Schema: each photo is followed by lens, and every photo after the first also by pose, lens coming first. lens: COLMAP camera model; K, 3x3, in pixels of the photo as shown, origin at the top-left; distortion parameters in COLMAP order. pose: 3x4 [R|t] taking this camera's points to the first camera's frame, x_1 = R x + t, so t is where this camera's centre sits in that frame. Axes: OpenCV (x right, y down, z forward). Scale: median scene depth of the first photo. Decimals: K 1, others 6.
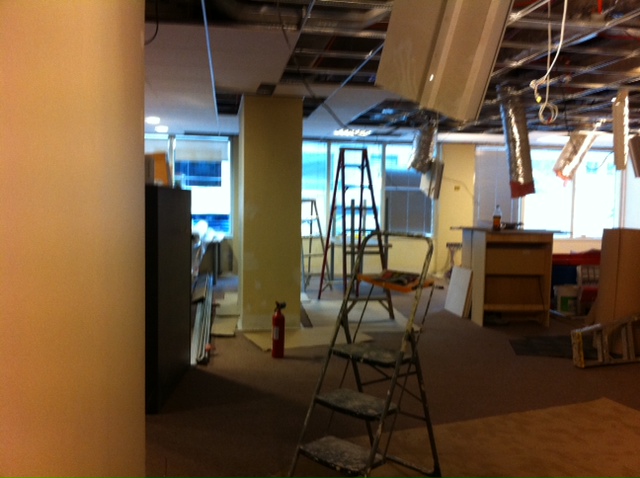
lens RADIAL K [[609.7, 0, 331.1], [0, 609.7, 240.2], [0, 0, 1]] dist [0.086169, -0.254255]
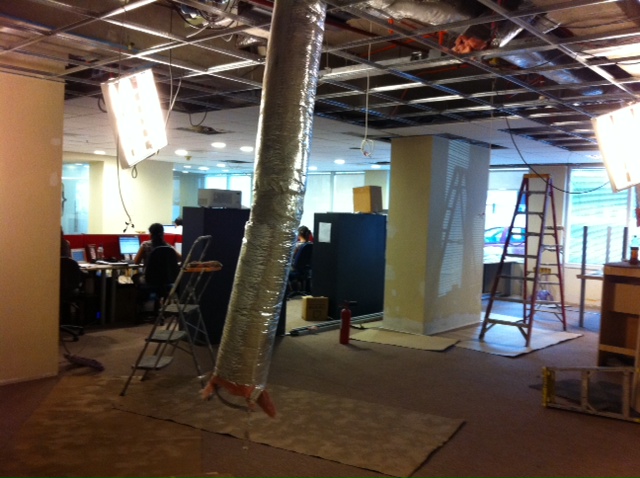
lens RADIAL K [[609.7, 0, 331.1], [0, 609.7, 240.2], [0, 0, 1]] dist [0.086169, -0.254255]
pose [[0.647887, 0.040603, -0.760653, 0.590988], [-0.078695, 0.996803, -0.013820, -0.003416], [0.757661, 0.068813, 0.649011, 0.090362]]
